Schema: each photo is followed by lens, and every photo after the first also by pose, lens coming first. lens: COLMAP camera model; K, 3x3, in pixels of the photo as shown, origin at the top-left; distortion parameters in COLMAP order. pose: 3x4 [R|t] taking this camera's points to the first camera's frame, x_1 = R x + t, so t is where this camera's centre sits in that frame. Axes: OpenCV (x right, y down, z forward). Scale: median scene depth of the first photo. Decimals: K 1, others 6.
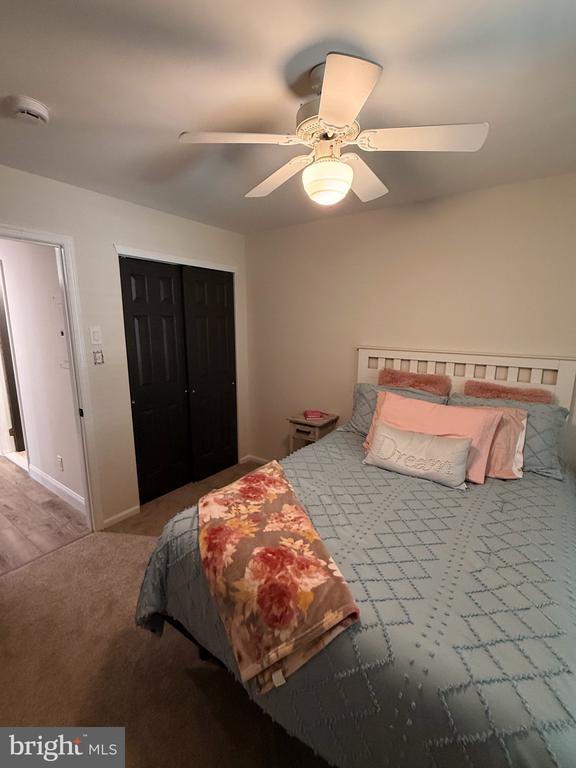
lens RADIAL K [[337.6, 0, 287.9], [0, 337.6, 386.1], [0, 0, 1]] dist [-0.002515, 0.000256]
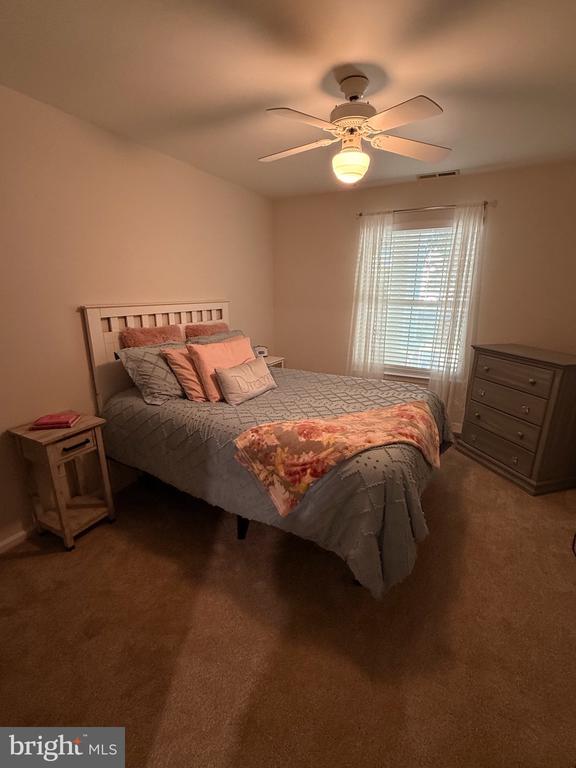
lens RADIAL K [[337.6, 0, 288.7], [0, 337.6, 382.9], [0, 0, 1]] dist [-0.002515, 0.000256]
pose [[-0.135531, -0.281888, 0.949827, -0.642867], [0.164586, 0.938947, 0.302144, -0.115876], [-0.977007, 0.197278, -0.080862, 0.692464]]
